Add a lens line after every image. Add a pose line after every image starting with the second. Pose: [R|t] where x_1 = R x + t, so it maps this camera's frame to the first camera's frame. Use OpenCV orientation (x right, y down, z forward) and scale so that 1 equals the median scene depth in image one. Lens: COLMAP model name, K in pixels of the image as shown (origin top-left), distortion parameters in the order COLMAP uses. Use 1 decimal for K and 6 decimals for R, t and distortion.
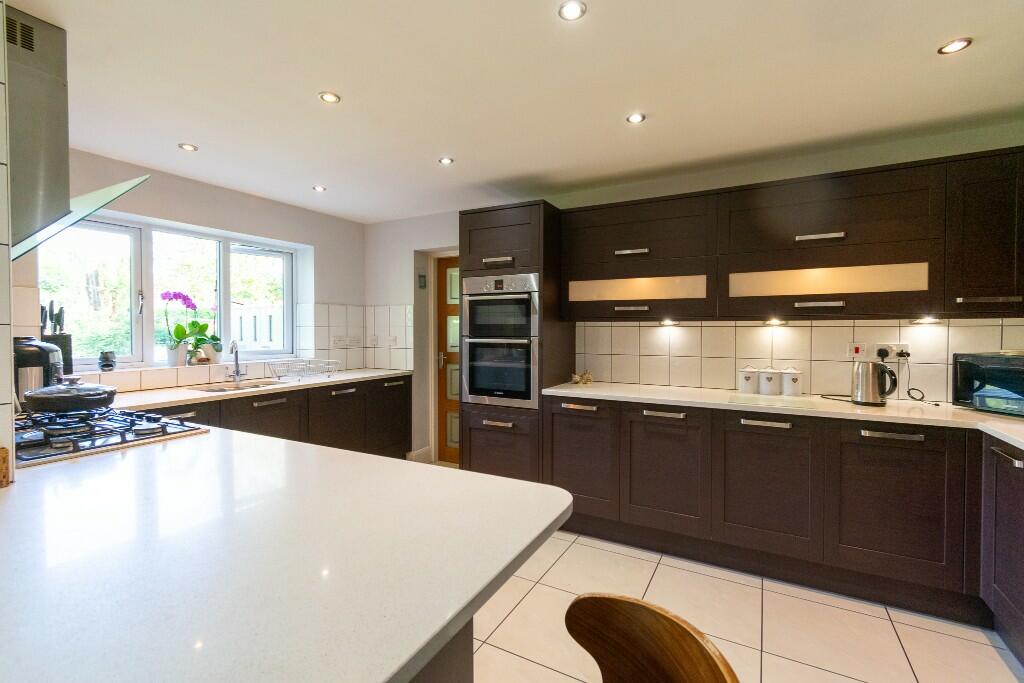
lens RADIAL K [[450.5, 0, 510.9], [0, 450.5, 335.4], [0, 0, 1]] dist [0.002777, -0.000581]
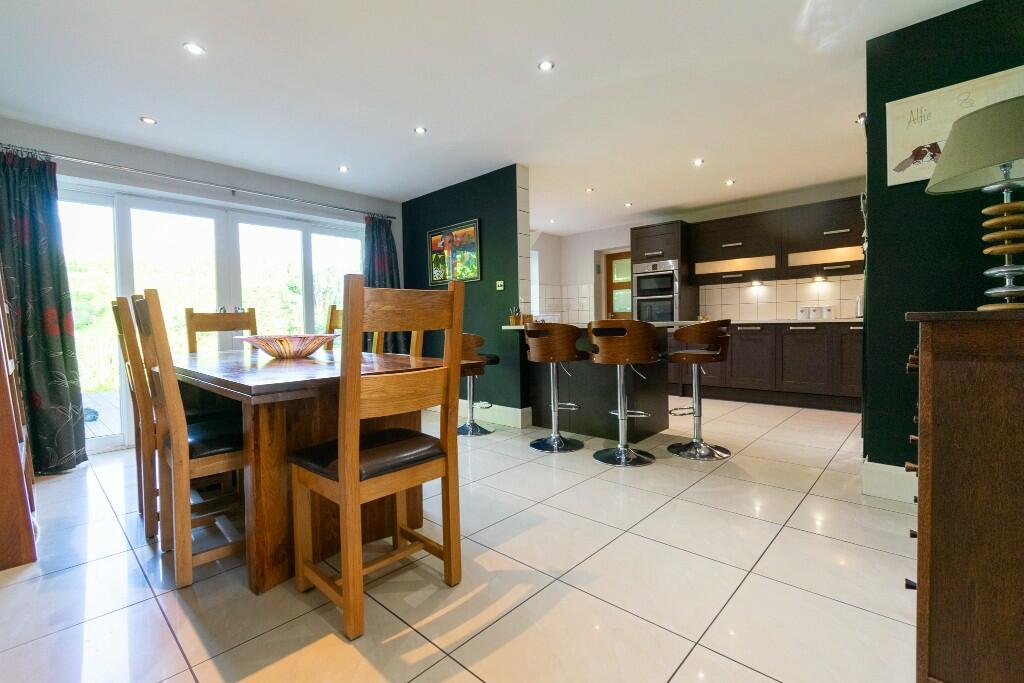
lens RADIAL K [[450.5, 0, 509.9], [0, 450.5, 336.2], [0, 0, 1]] dist [0.002777, -0.000581]
pose [[0.968922, -0.012600, -0.247045, -0.148223], [0.015696, 0.999821, 0.010569, 0.141680], [0.246867, -0.014119, 0.968946, -0.932826]]
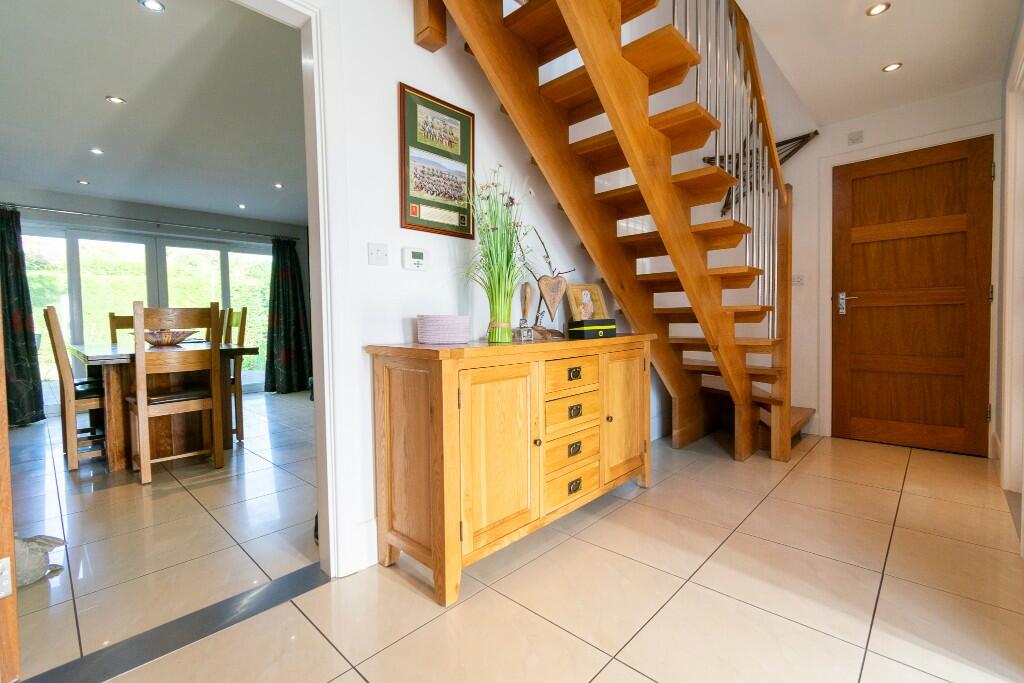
lens RADIAL K [[450.5, 0, 509.7], [0, 450.5, 335.6], [0, 0, 1]] dist [0.002777, -0.000581]
pose [[0.966988, -0.008466, -0.254680, 0.499074], [0.013595, 0.999738, 0.018389, 0.143376], [0.254458, -0.021244, 0.966851, -1.206831]]
